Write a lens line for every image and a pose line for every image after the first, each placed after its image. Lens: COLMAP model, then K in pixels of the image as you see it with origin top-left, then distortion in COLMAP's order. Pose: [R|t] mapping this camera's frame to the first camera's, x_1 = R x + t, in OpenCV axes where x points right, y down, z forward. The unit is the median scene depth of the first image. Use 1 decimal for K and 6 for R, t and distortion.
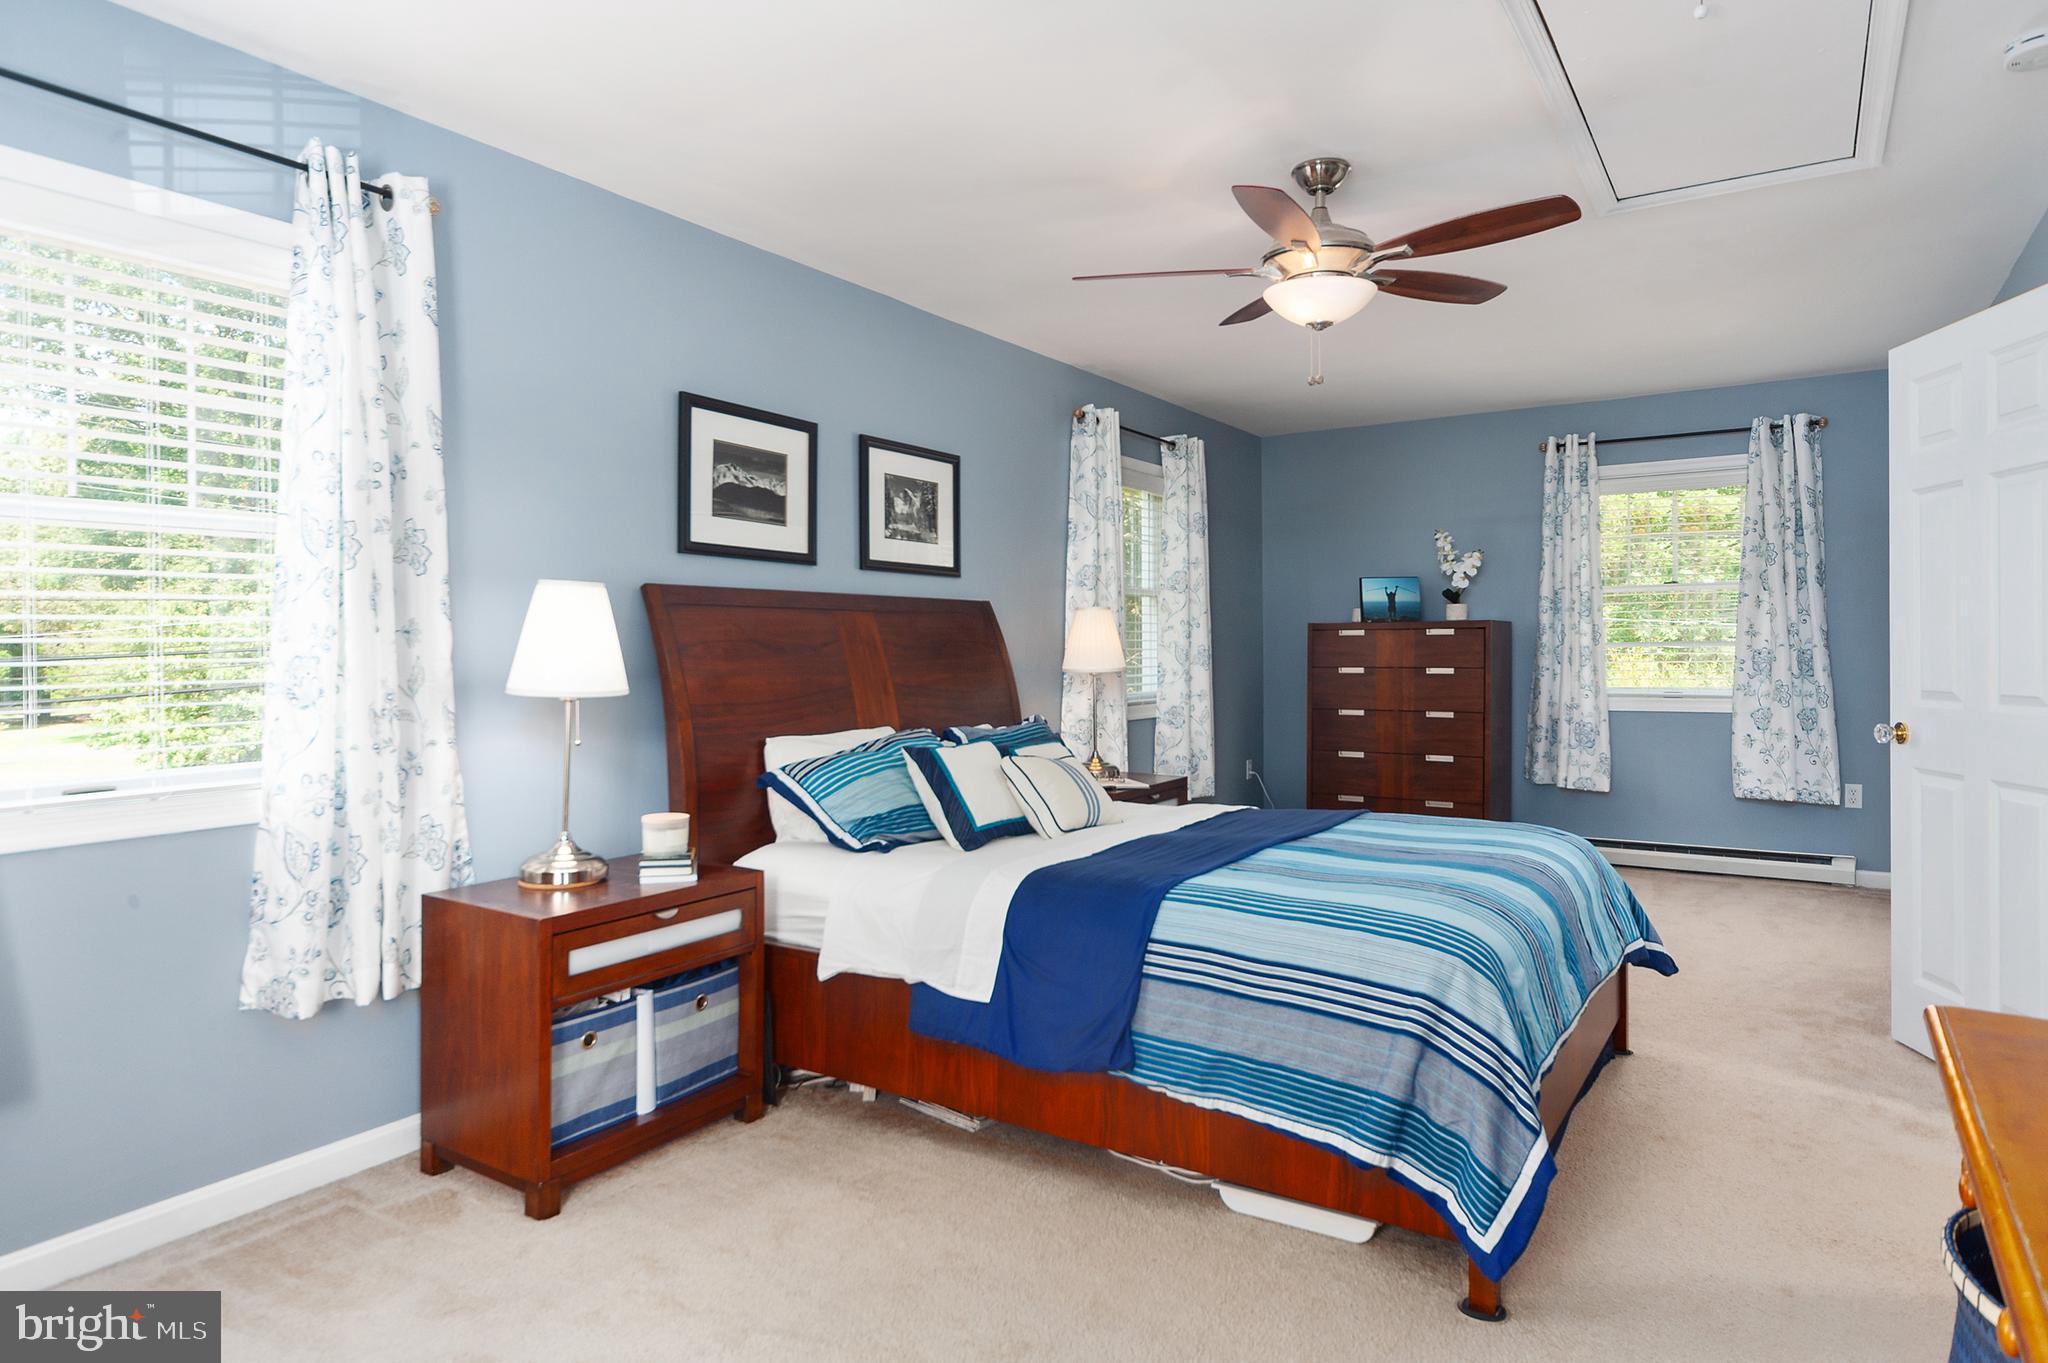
lens RADIAL K [[1166.1, 0, 1024.3], [0, 1166.1, 666.7], [0, 0, 1]] dist [0.002369, 0.000542]
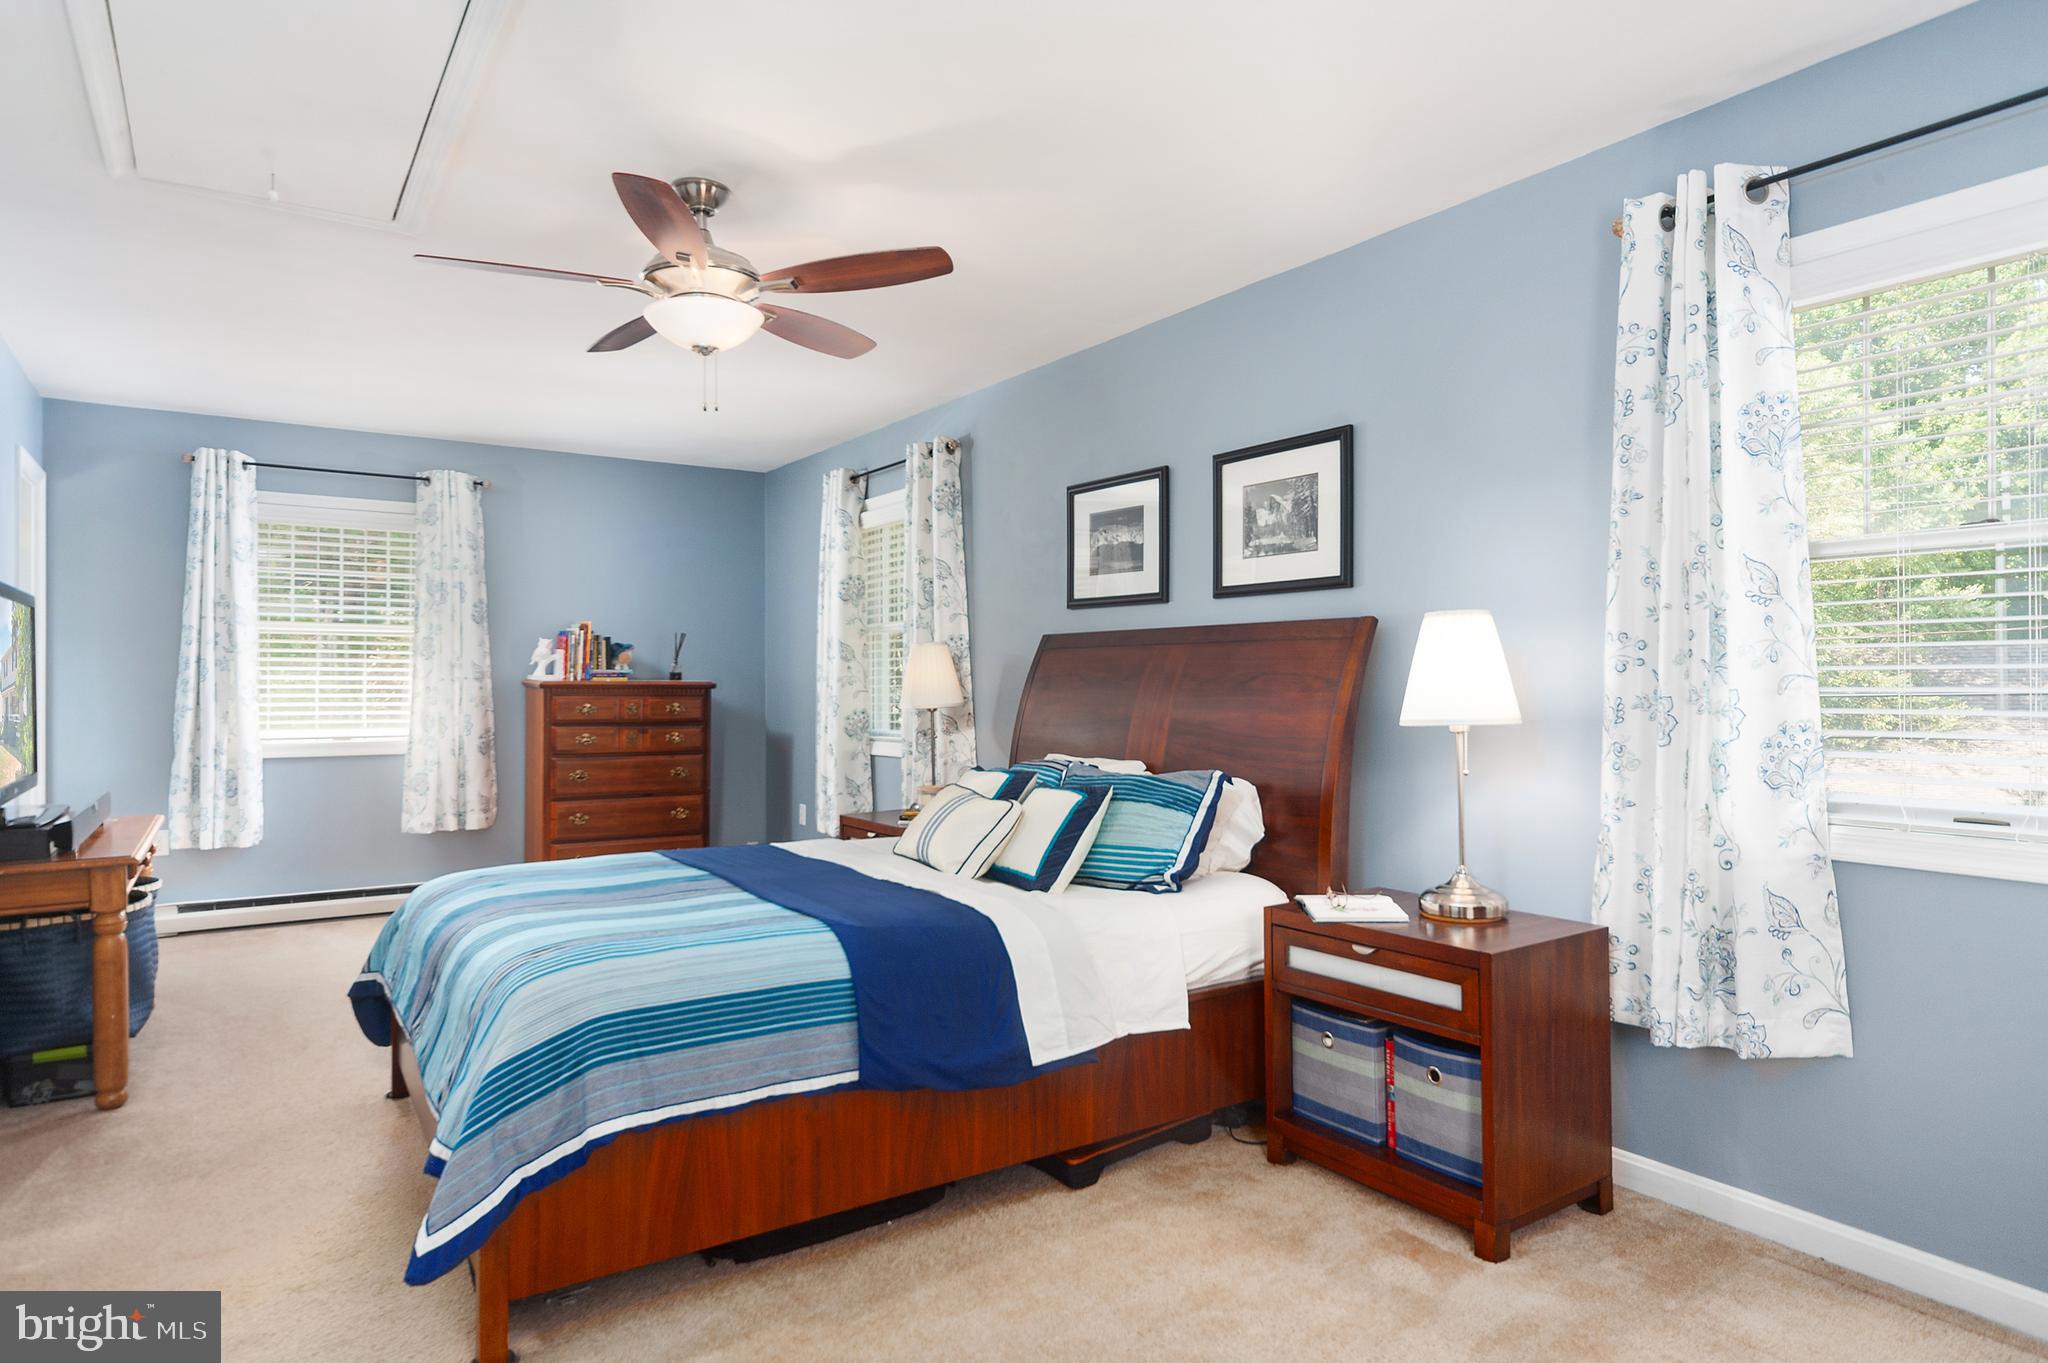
lens RADIAL K [[1166.1, 0, 1024.3], [0, 1166.1, 666.7], [0, 0, 1]] dist [0.002369, 0.000542]
pose [[-0.376468, -0.004638, -0.926418, 0.785982], [-0.012351, 0.999924, 0.000013, -0.026428], [0.926347, 0.011448, -0.376496, 1.208098]]
